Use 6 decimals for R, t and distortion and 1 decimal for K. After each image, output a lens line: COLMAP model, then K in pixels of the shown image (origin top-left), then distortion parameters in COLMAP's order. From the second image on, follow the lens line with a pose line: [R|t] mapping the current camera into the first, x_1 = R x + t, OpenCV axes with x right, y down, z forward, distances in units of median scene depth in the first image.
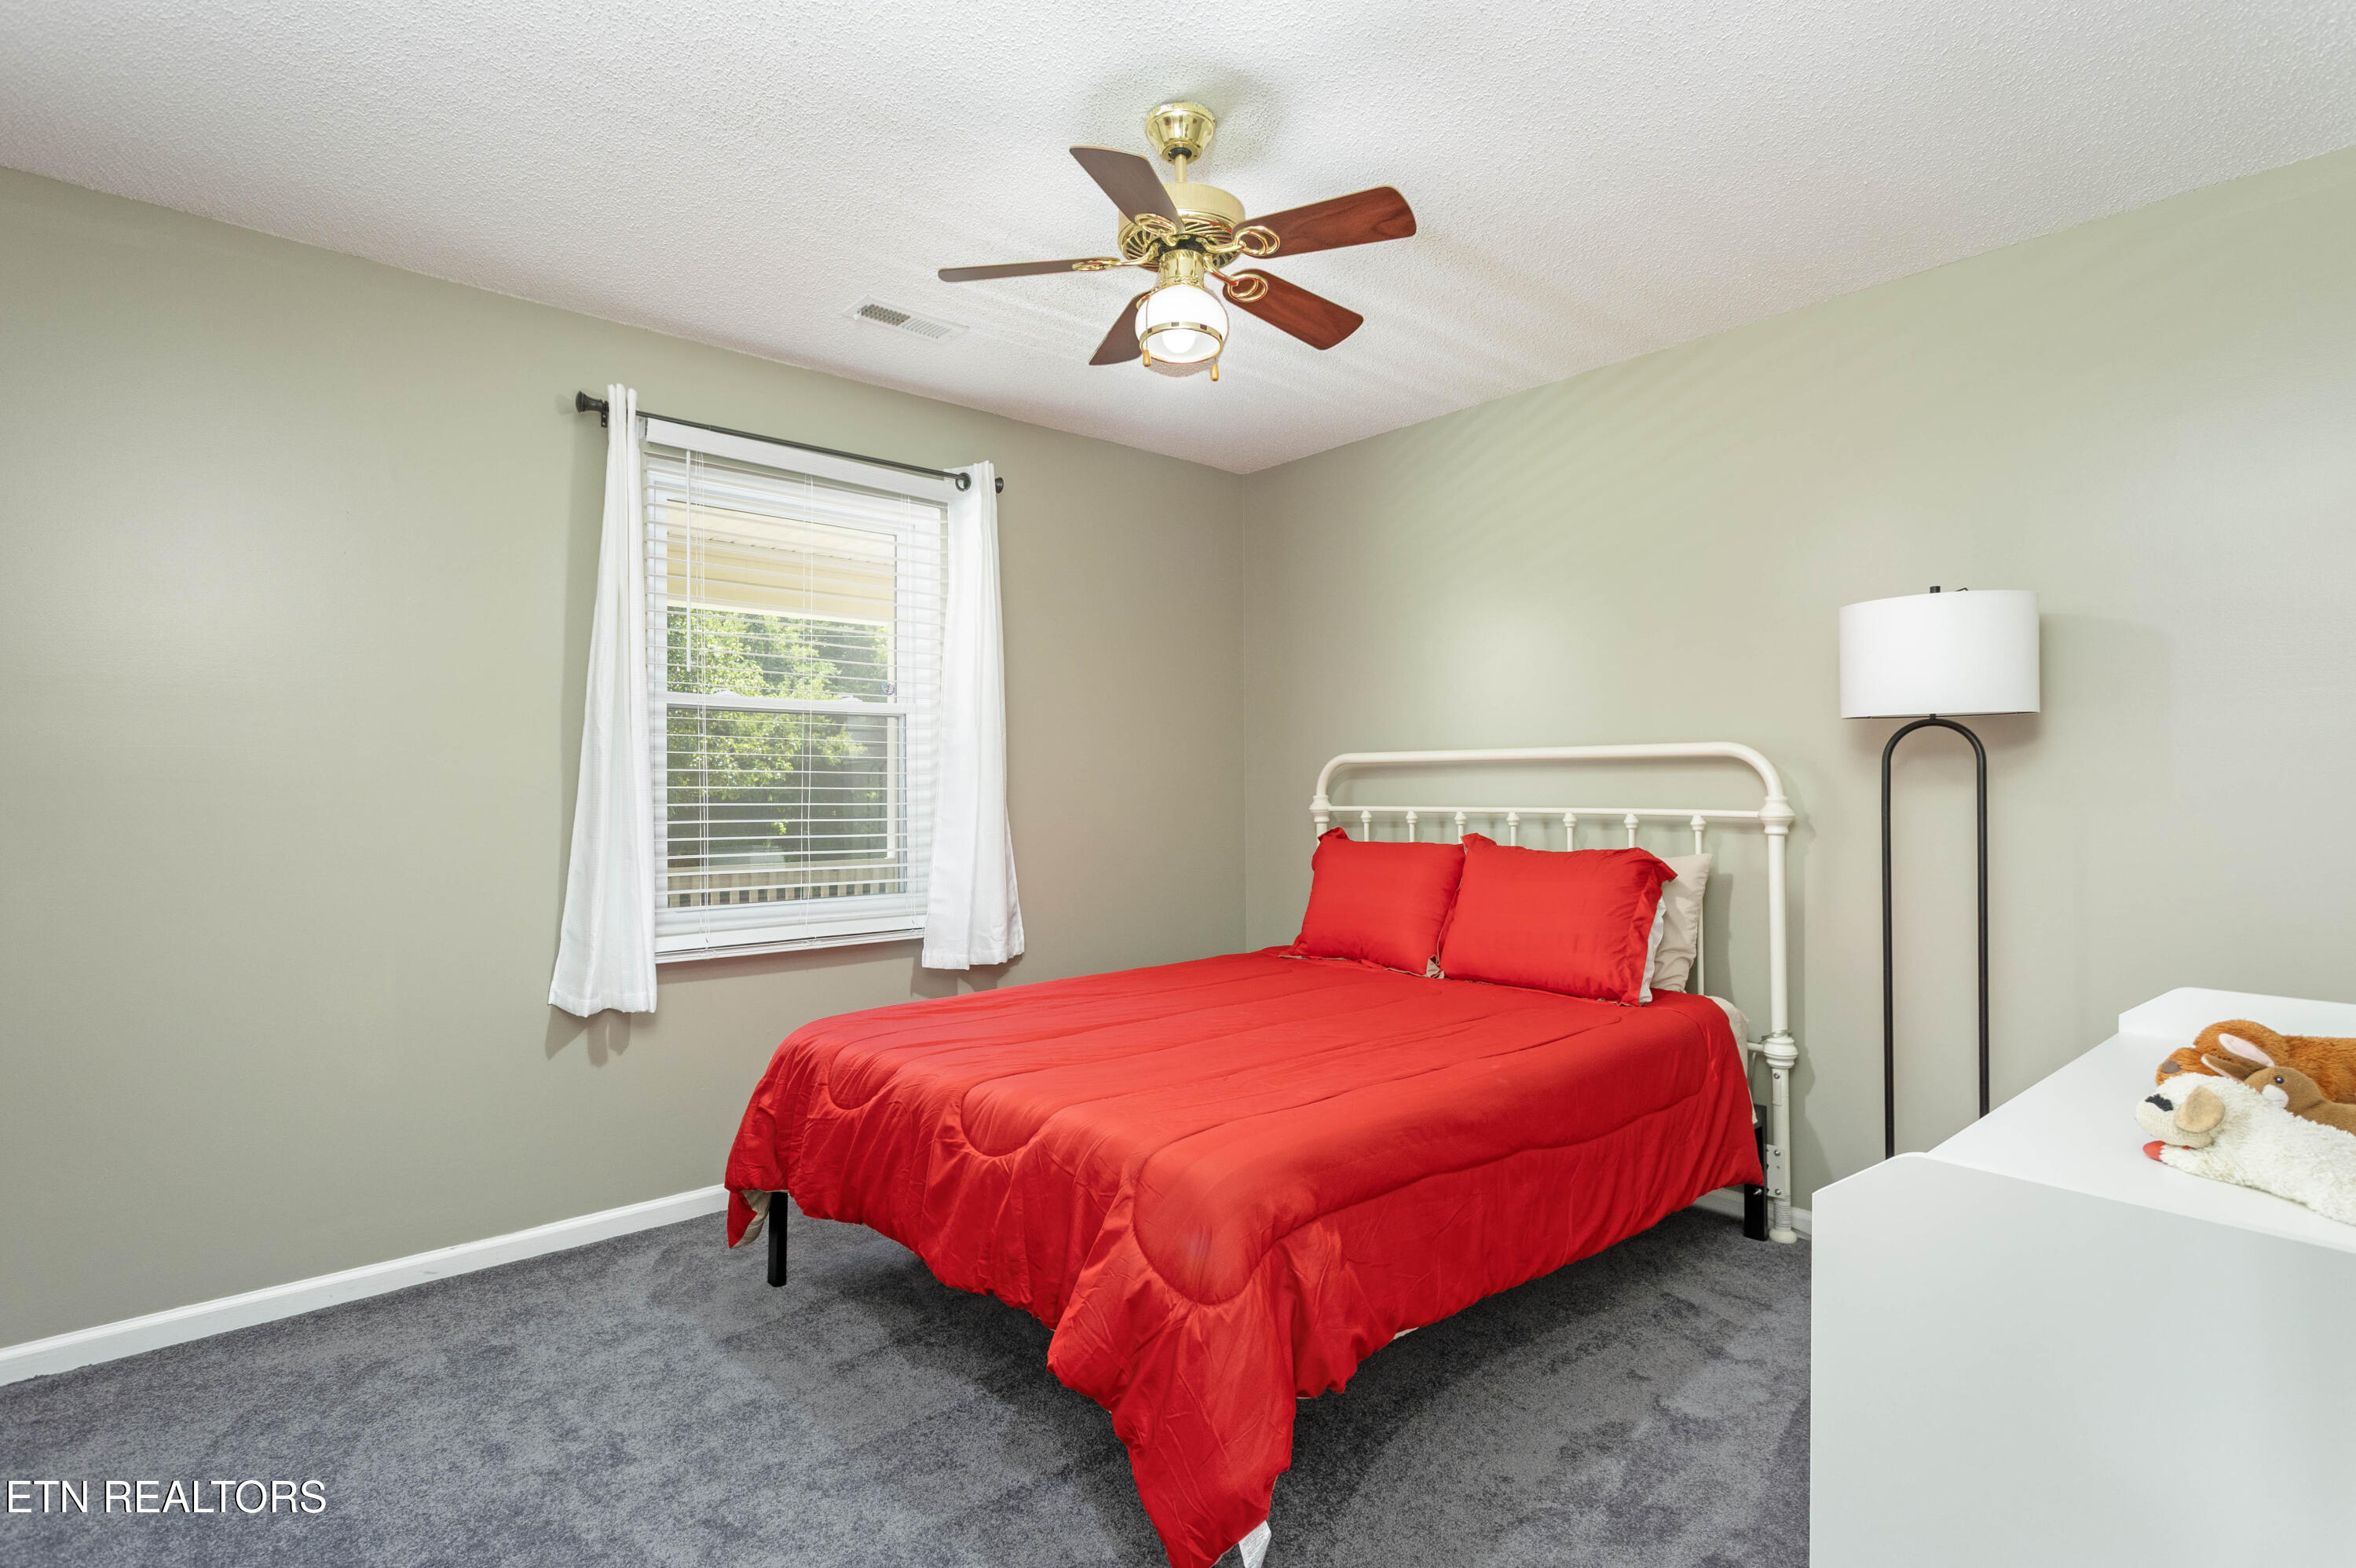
lens RADIAL K [[1123.5, 0, 1169.4], [0, 1123.5, 778.8], [0, 0, 1]] dist [0.000093, 0.000028]
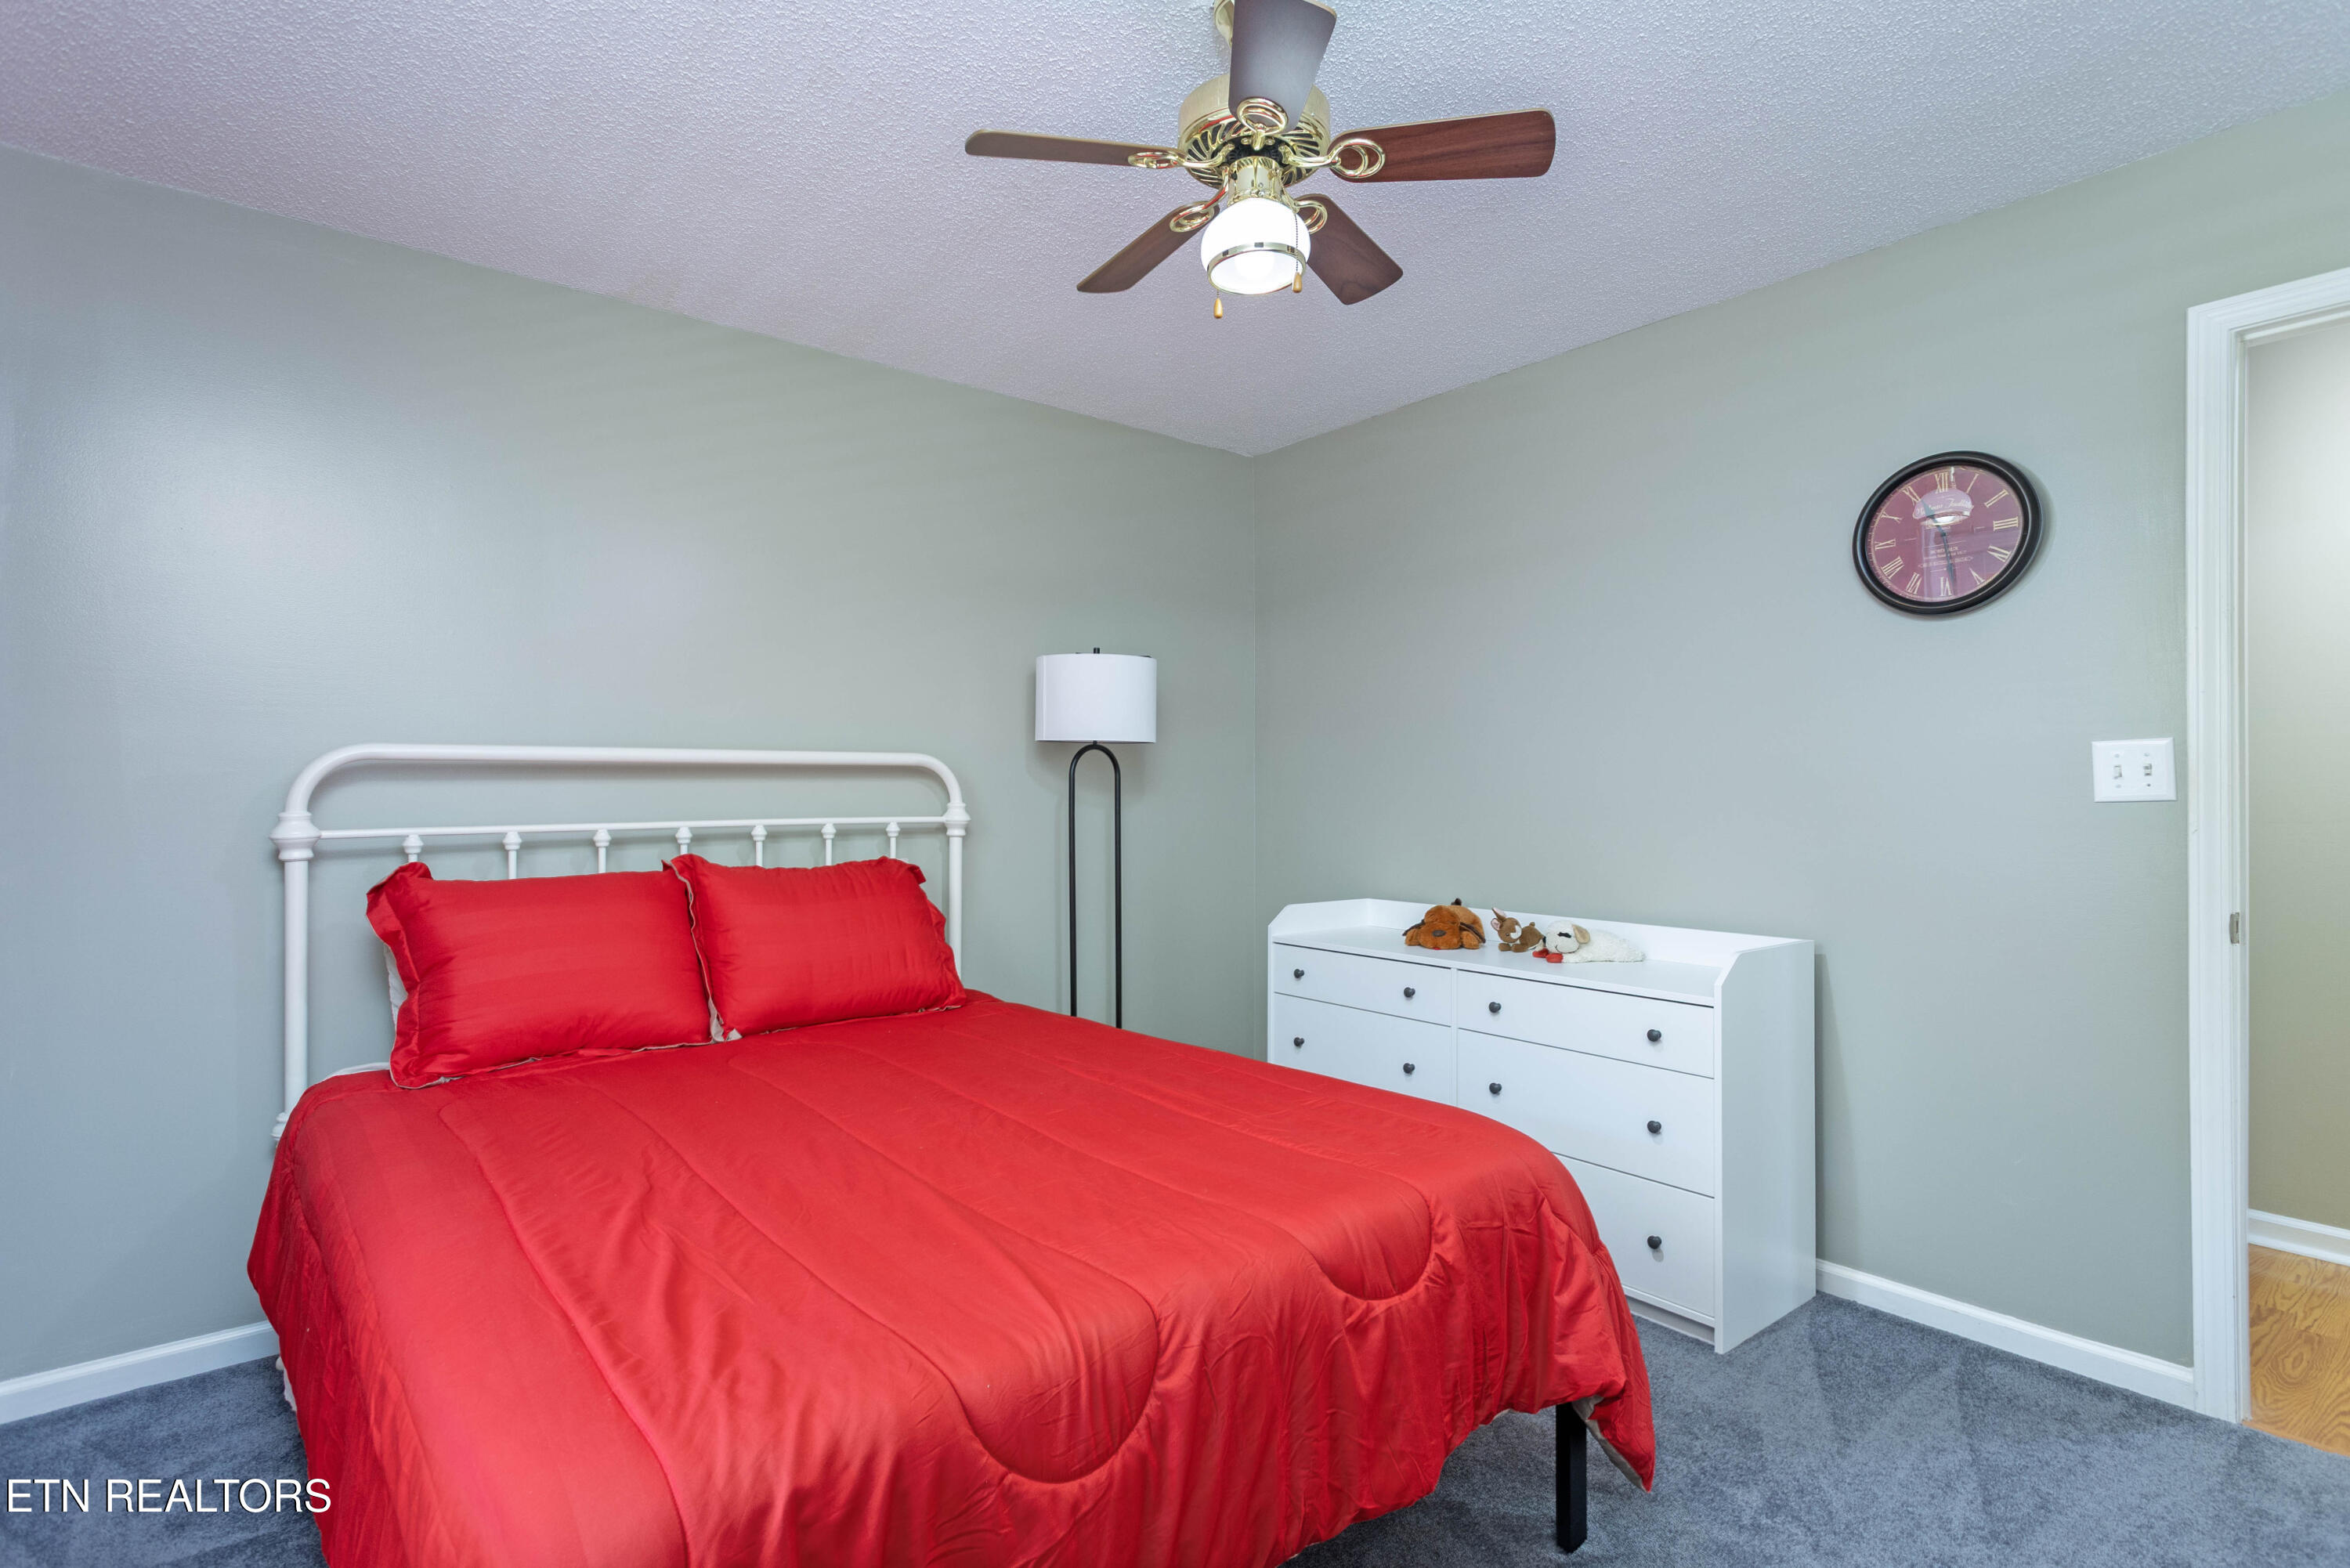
lens RADIAL K [[1120.6, 0, 1166.3], [0, 1120.6, 791.5], [0, 0, 1]] dist [0.000093, 0.000028]
pose [[0.040551, 0.006066, 0.999159, -0.588517], [-0.000289, 0.999982, -0.006059, 0.010511], [-0.999177, -0.000043, 0.040552, 0.740569]]
